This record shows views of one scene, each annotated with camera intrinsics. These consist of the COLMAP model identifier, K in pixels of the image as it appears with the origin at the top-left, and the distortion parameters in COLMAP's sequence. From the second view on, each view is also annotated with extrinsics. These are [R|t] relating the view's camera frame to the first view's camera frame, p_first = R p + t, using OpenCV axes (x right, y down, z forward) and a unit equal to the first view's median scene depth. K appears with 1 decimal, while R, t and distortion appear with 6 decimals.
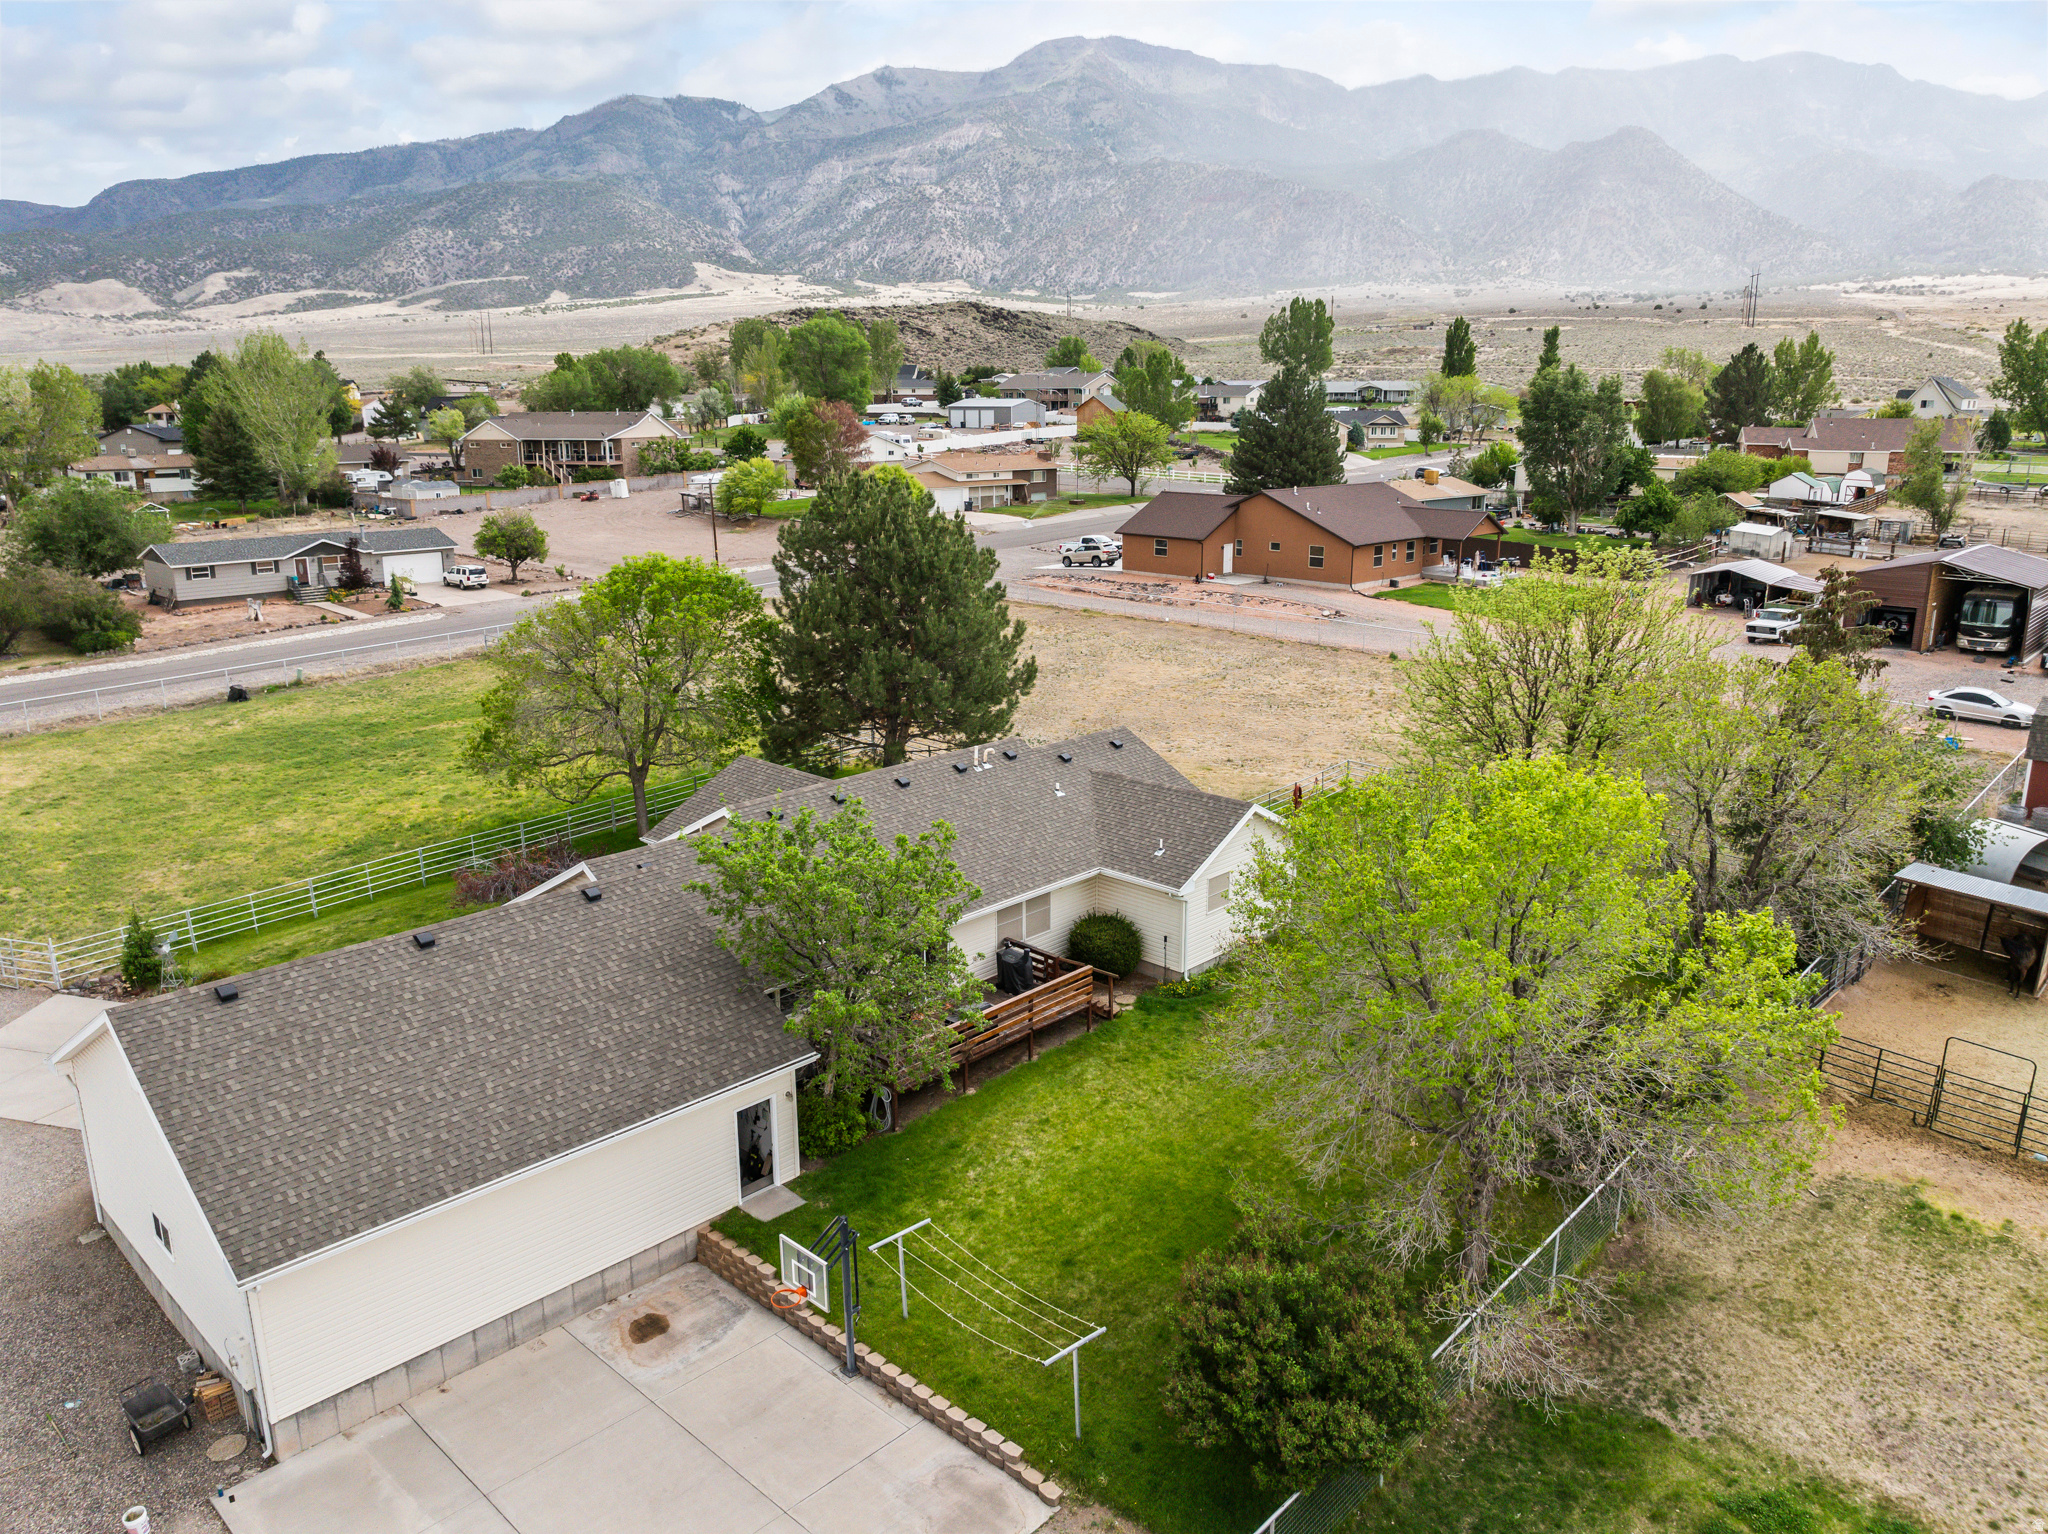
lens RADIAL K [[1437.7, 0, 1038.6], [0, 1437.7, 759.1], [0, 0, 1]] dist [-0.040091, 0.012562]
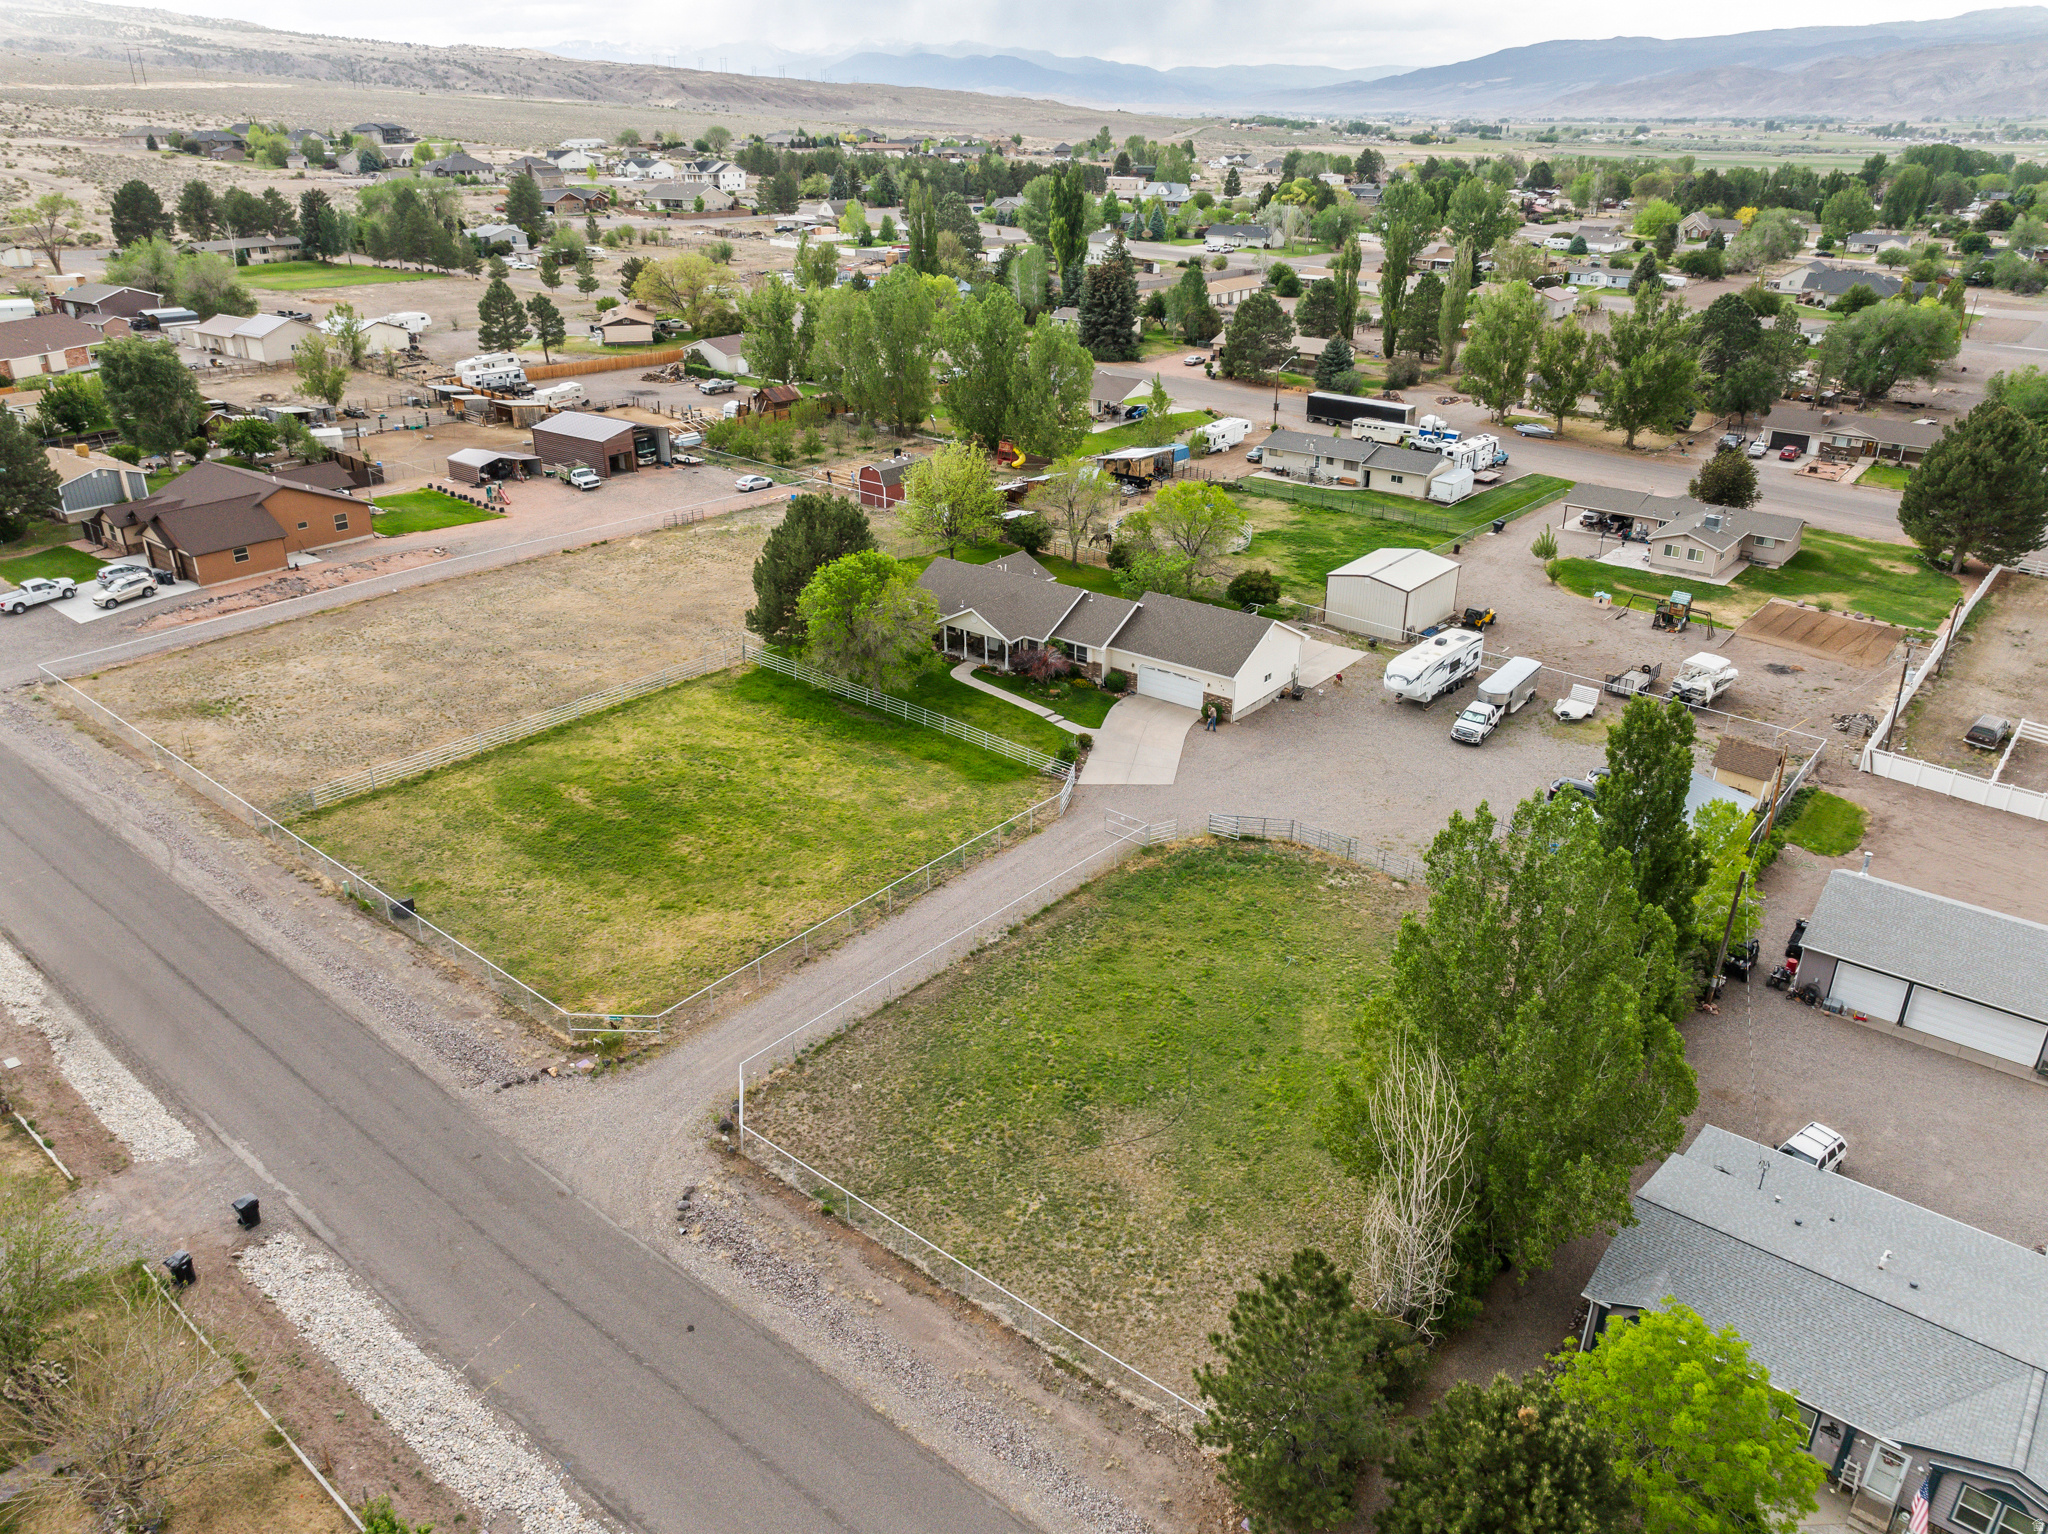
lens RADIAL K [[1437.7, 0, 1032.1], [0, 1437.7, 759.6], [0, 0, 1]] dist [-0.040091, 0.012562]
pose [[-0.082189, -0.410967, 0.907938, -0.613511], [0.243849, 0.875037, 0.418149, -0.186299], [-0.966324, 0.255767, 0.028295, 0.224046]]
